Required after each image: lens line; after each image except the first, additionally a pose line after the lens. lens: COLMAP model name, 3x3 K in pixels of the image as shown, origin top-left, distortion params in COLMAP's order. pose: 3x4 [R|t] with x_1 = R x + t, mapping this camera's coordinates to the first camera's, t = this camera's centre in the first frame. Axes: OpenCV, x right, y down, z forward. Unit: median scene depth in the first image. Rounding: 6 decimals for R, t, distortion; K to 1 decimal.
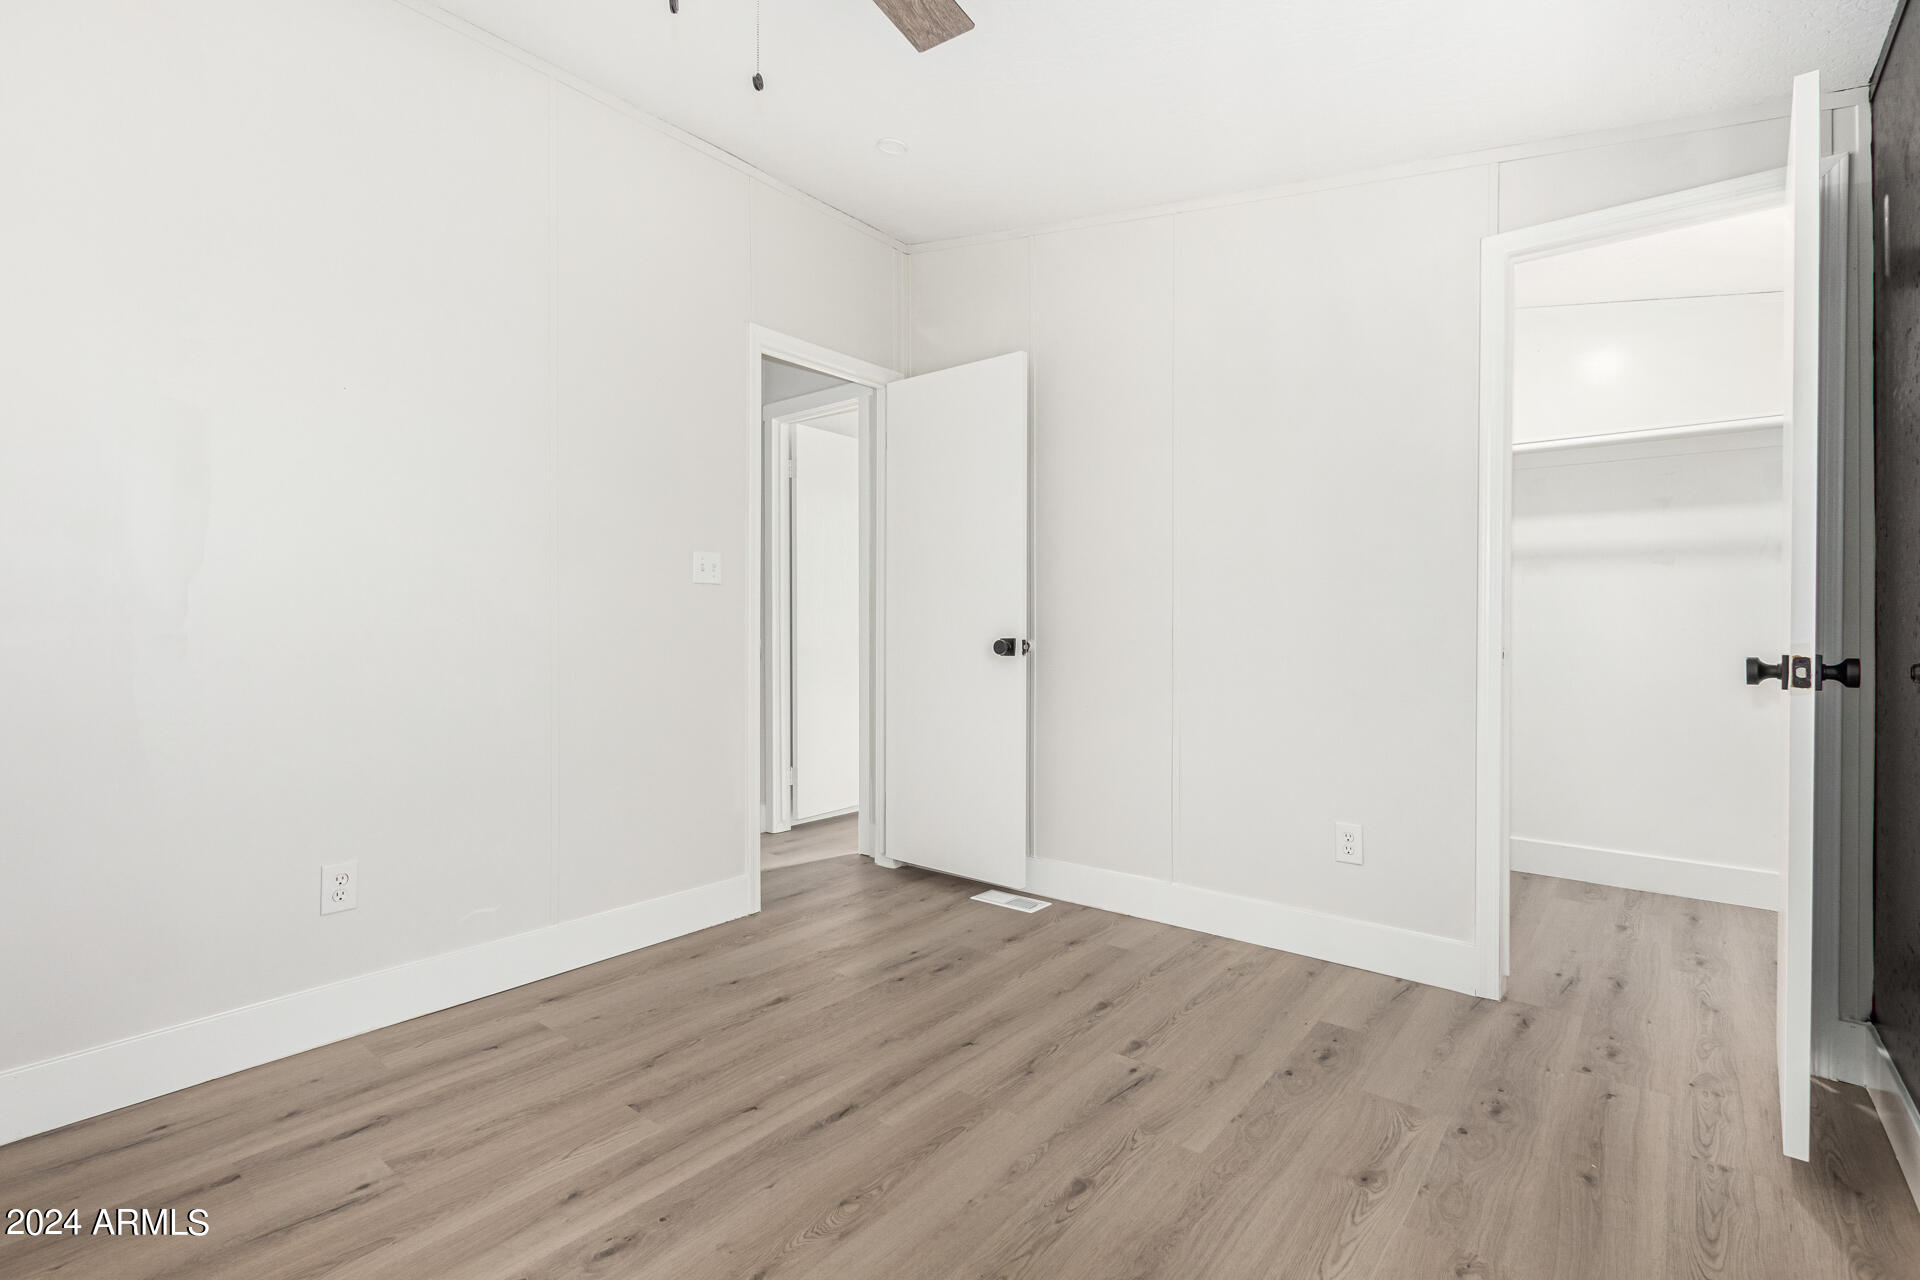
lens RADIAL K [[898.5, 0, 960.9], [0, 898.5, 631.2], [0, 0, 1]] dist [0.005094, -0.000200]
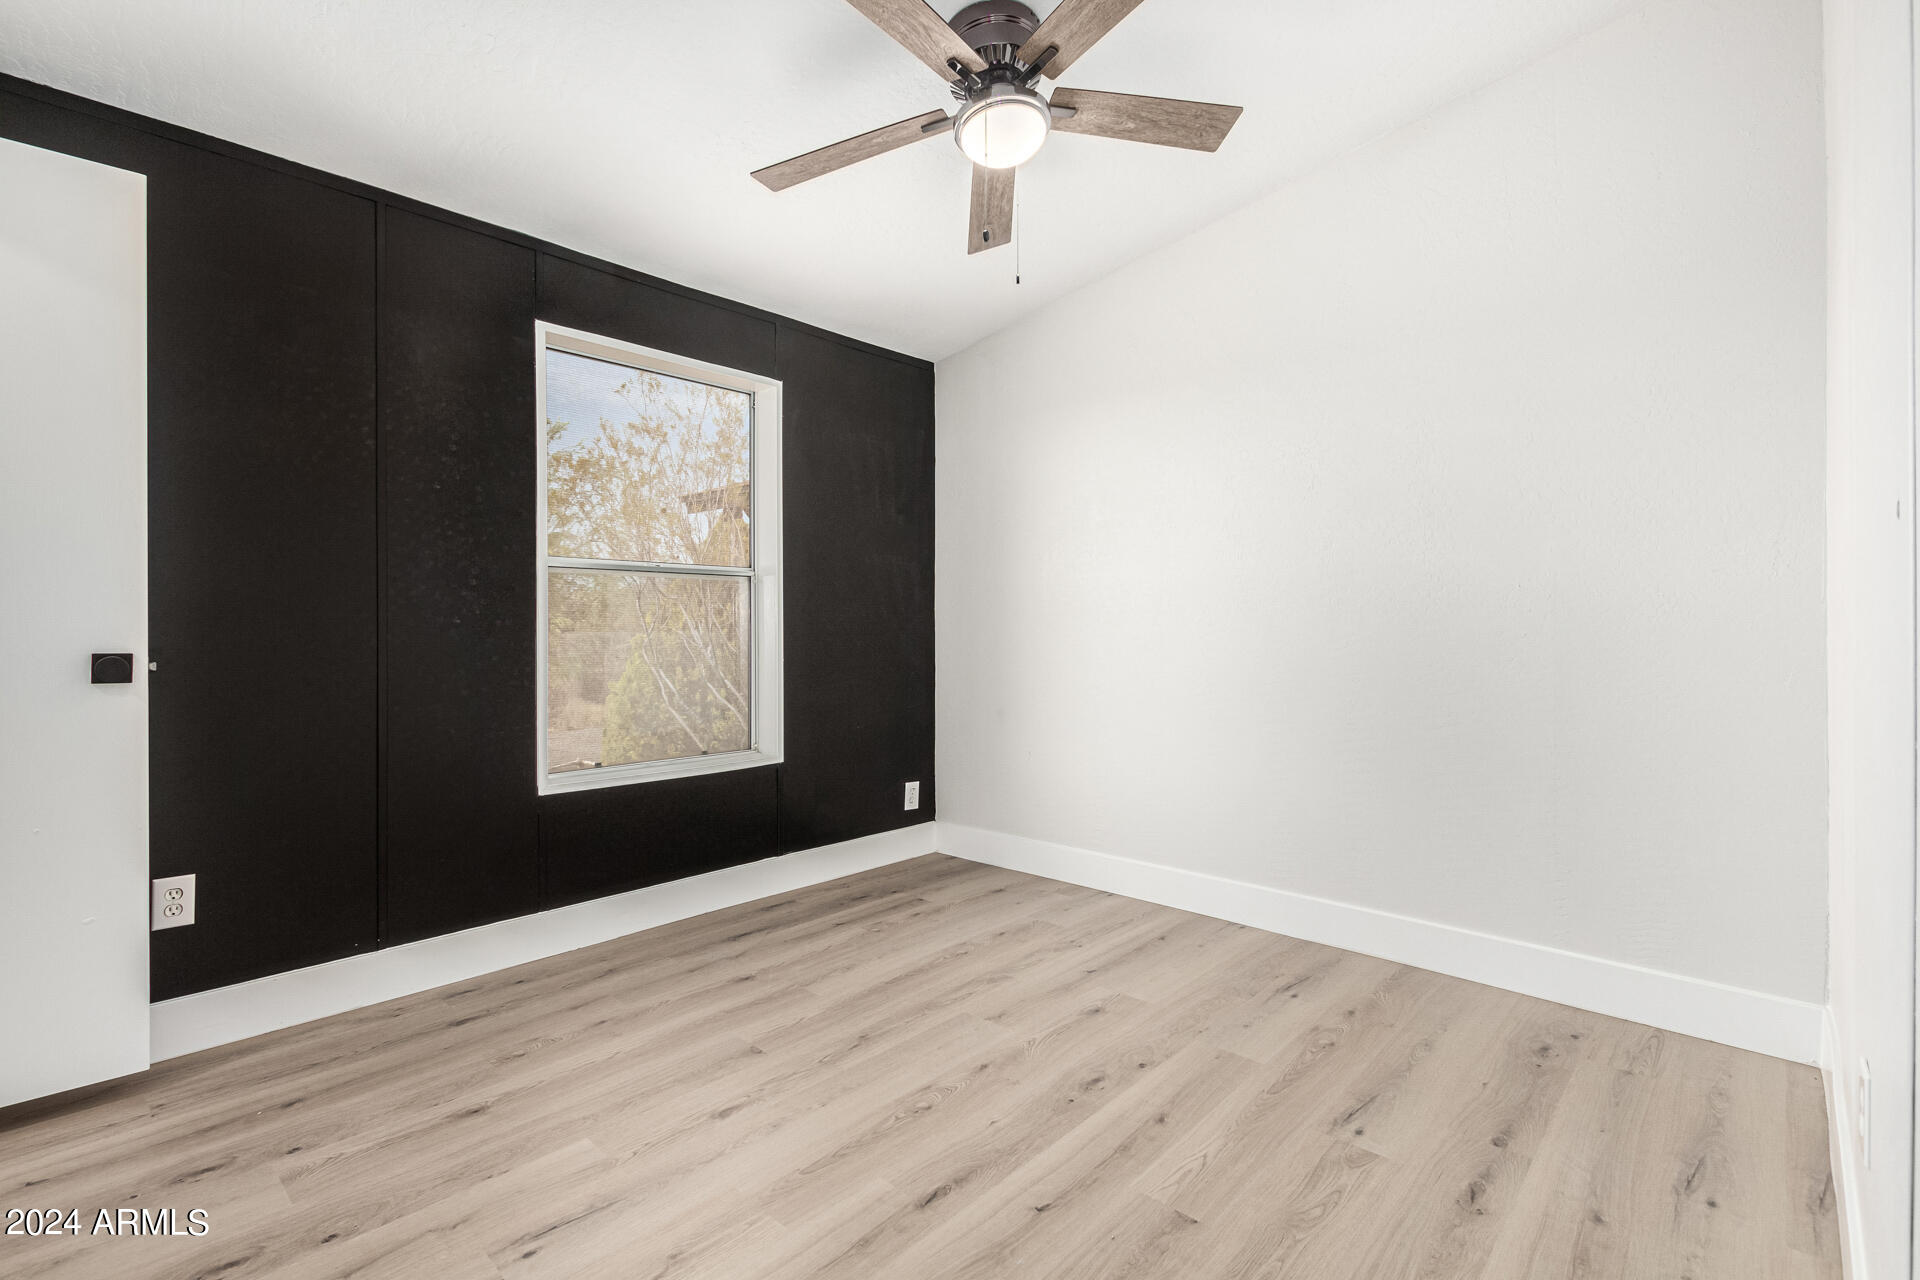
lens RADIAL K [[898.5, 0, 960.9], [0, 898.5, 631.2], [0, 0, 1]] dist [0.005094, -0.000200]
pose [[-0.997317, -0.000311, 0.073205, -0.242055], [0.000379, 0.999956, 0.009412, -0.011643], [-0.073205, 0.009415, -0.997272, 2.027858]]
